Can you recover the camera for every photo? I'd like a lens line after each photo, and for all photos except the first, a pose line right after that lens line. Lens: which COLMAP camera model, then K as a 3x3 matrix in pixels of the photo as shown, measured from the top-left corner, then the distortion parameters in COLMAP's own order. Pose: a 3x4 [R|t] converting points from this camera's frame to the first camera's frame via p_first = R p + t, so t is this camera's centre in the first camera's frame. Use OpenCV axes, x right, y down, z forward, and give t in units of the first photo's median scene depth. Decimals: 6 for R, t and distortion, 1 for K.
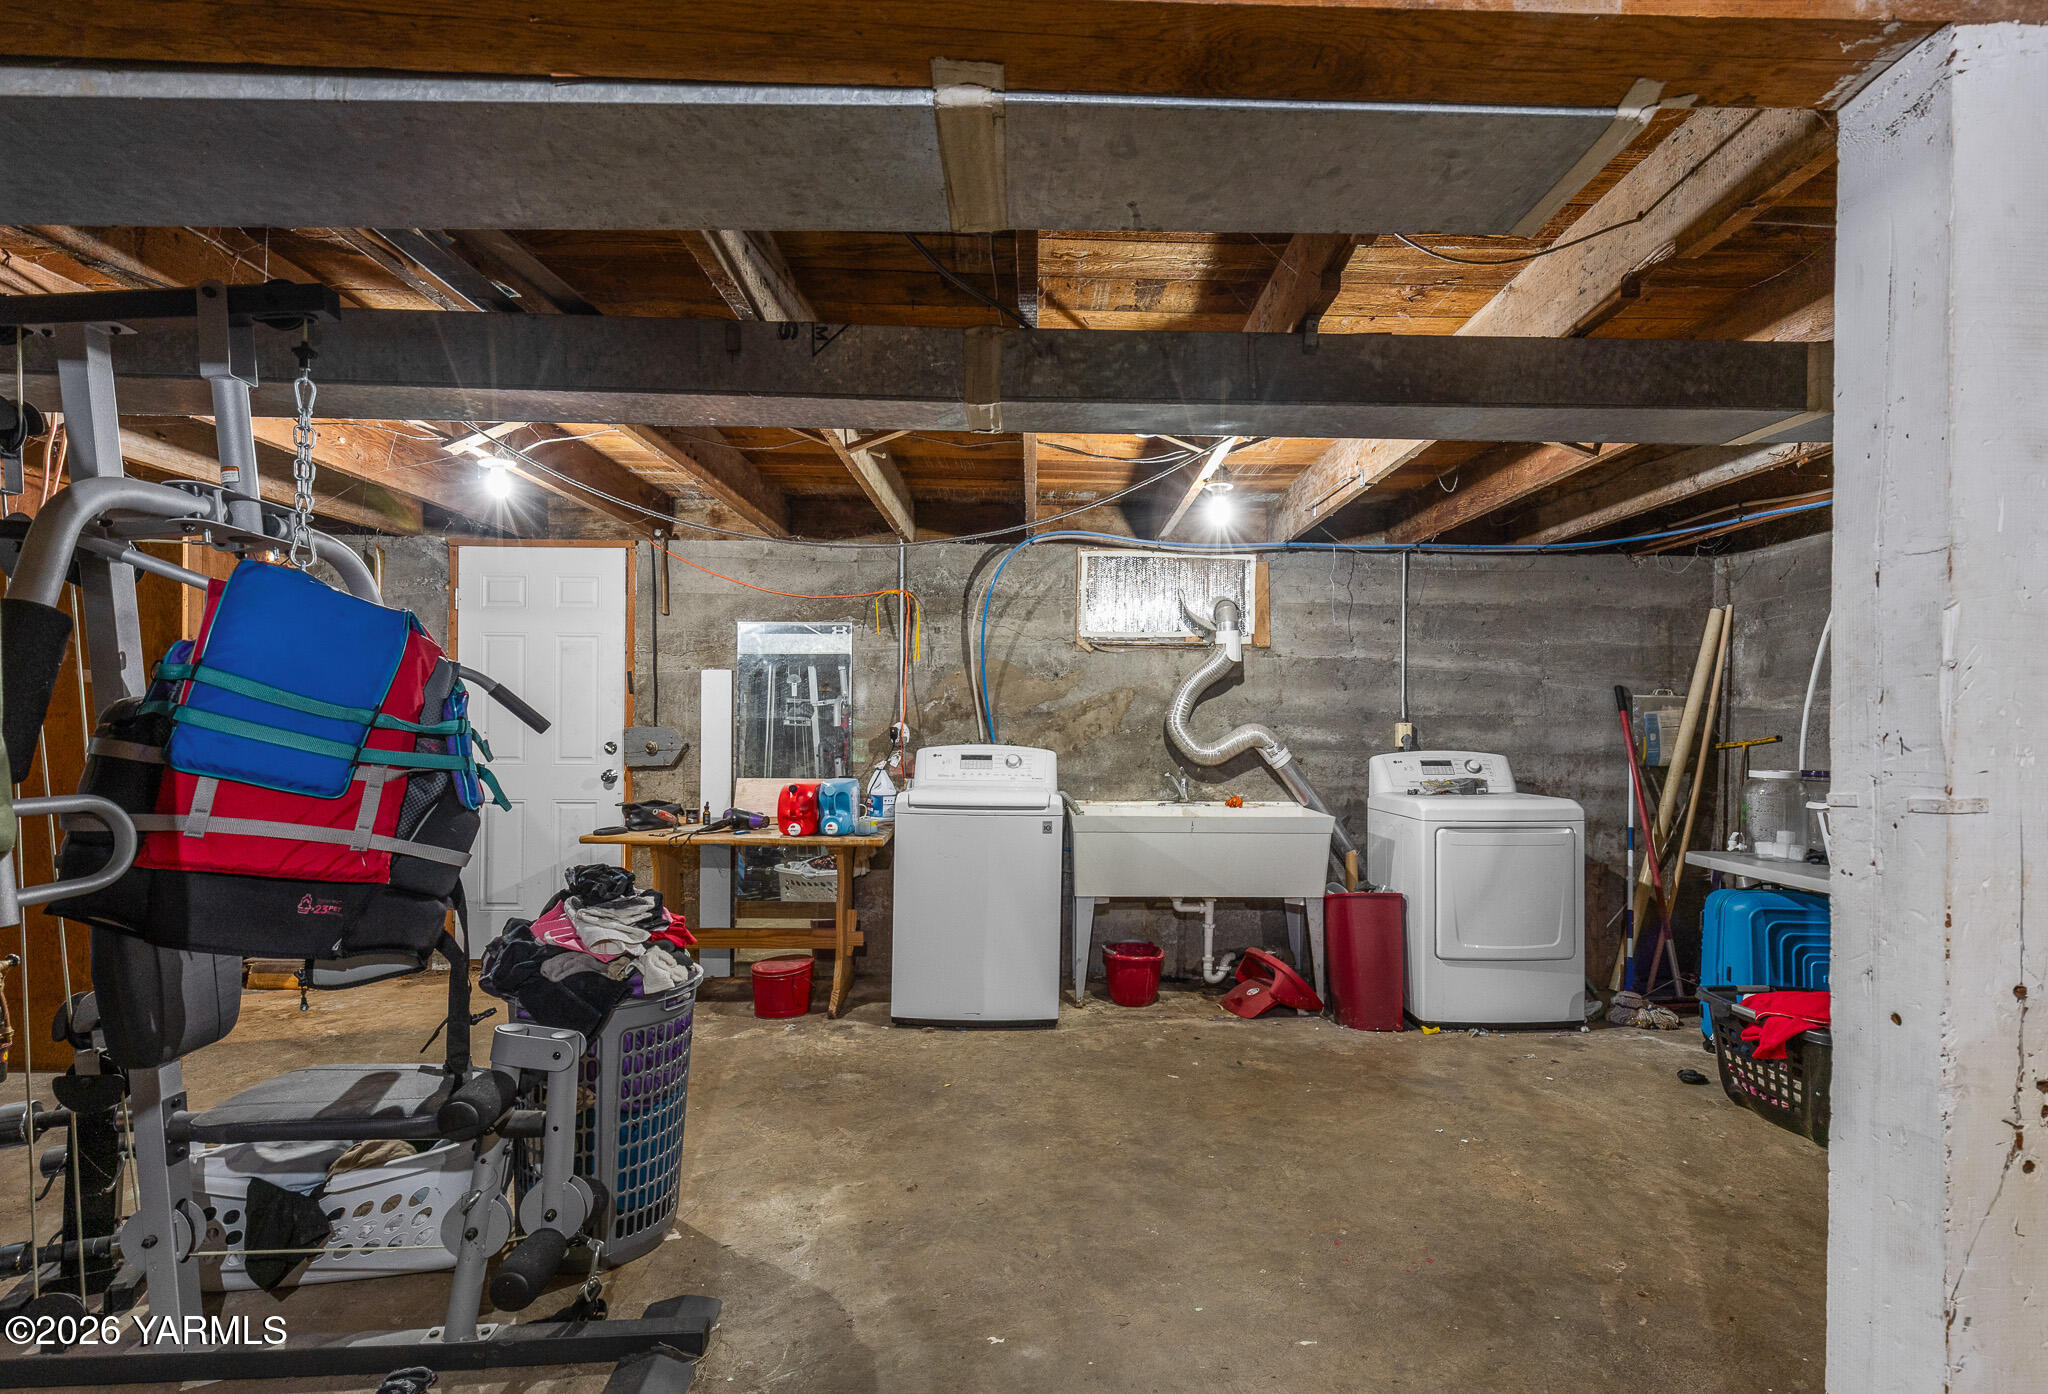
lens RADIAL K [[959.4, 0, 1046.3], [0, 959.4, 716.8], [0, 0, 1]] dist [0.007830, -0.001054]
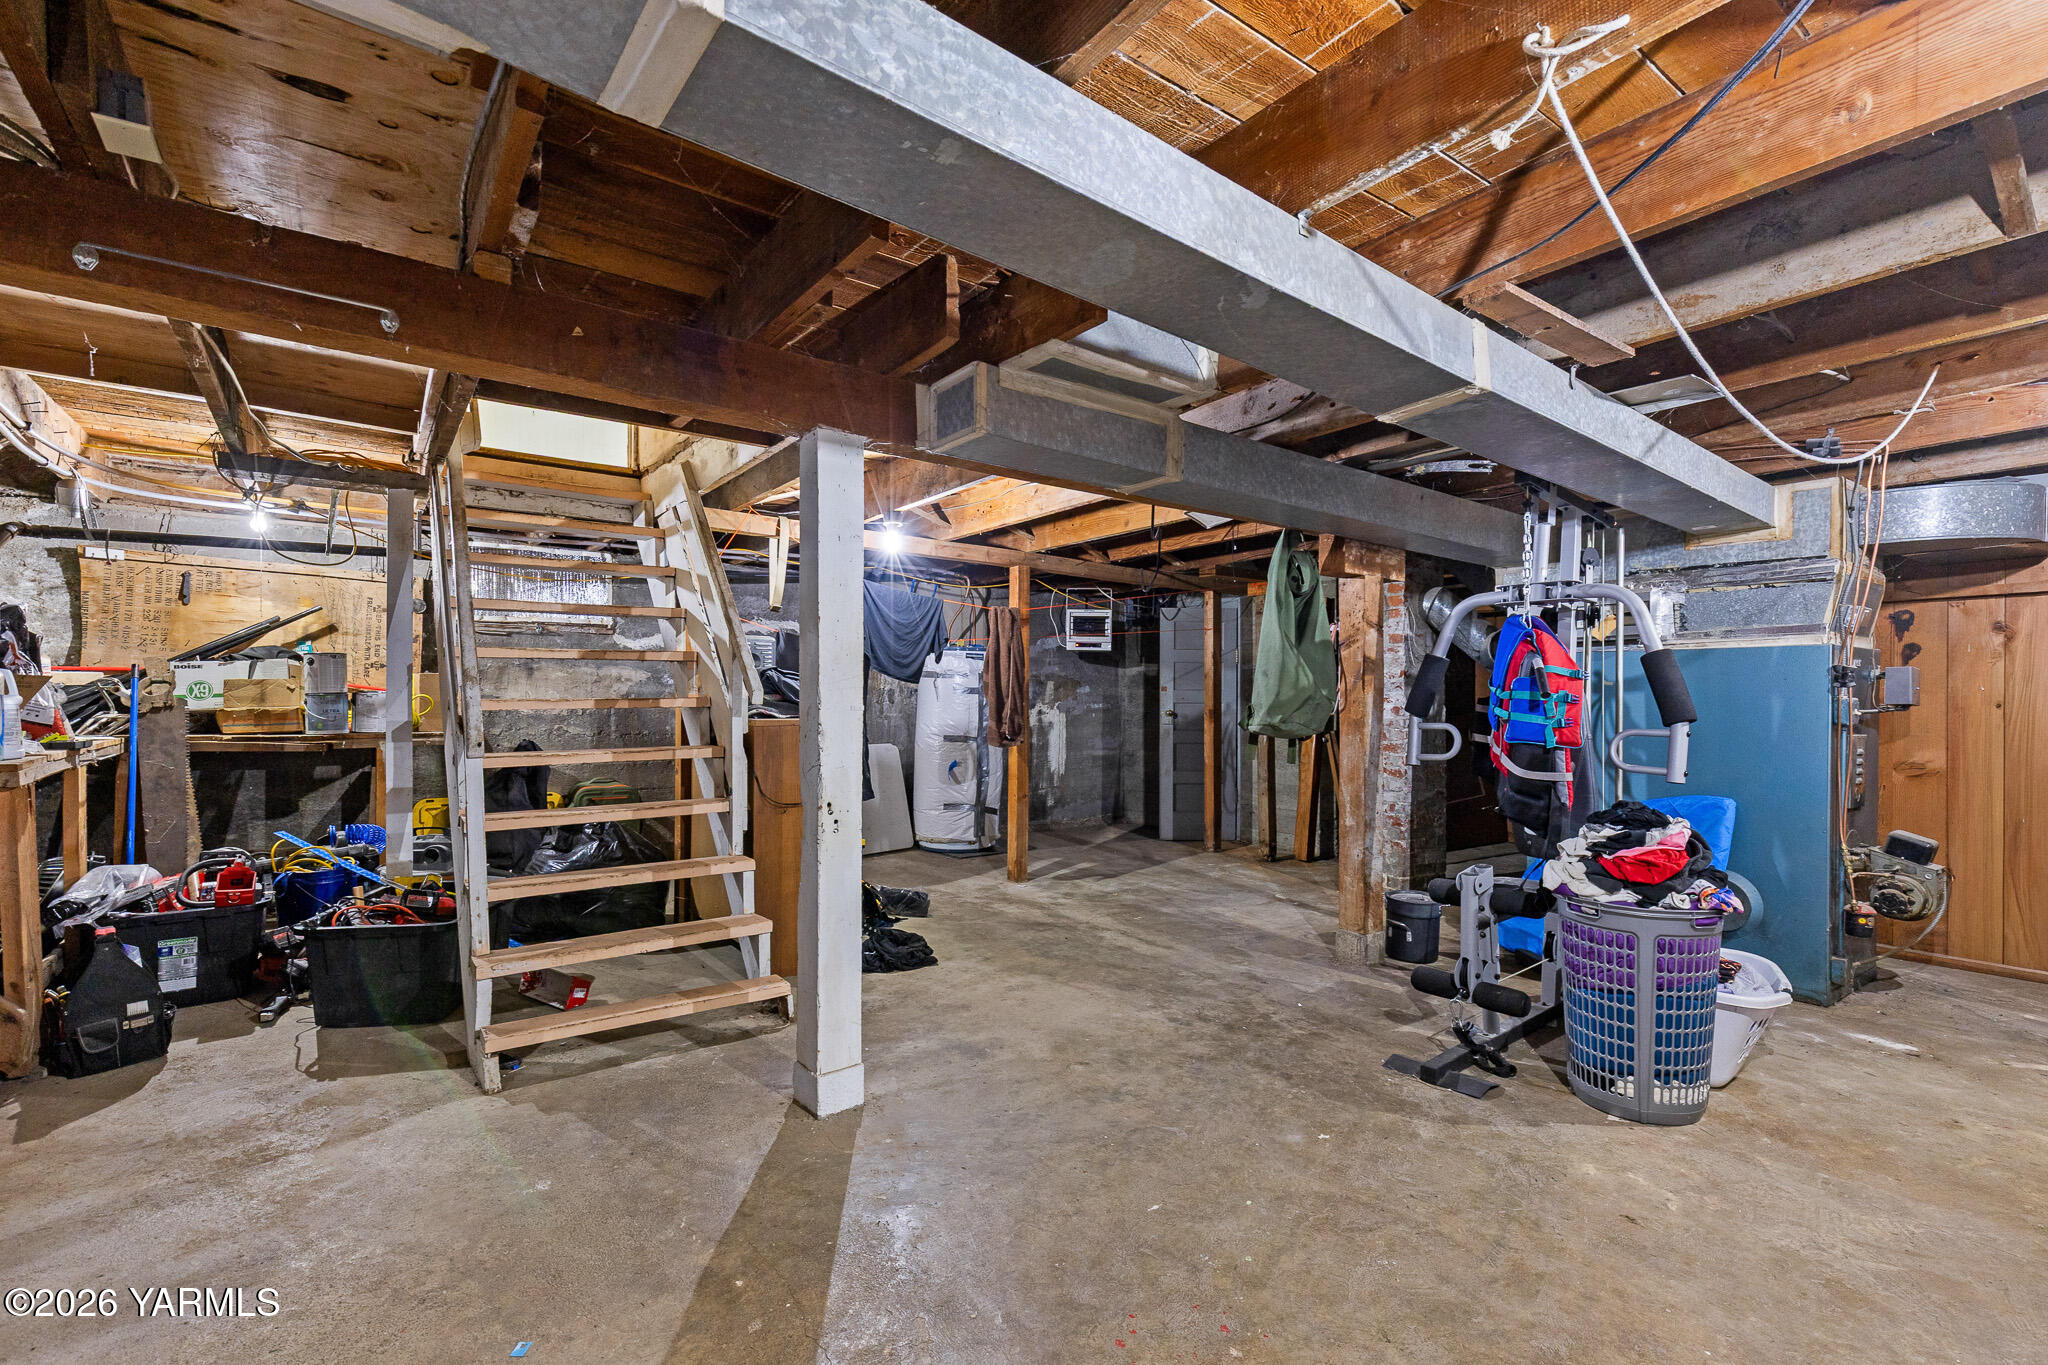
lens RADIAL K [[923.8, 0, 1032.3], [0, 923.8, 698.9], [0, 0, 1]] dist [0.006264, -0.000852]
pose [[-0.815153, -0.023804, -0.578756, 0.447350], [-0.012599, 0.999647, -0.023370, 0.028426], [0.579108, -0.011759, -0.815166, 0.779031]]
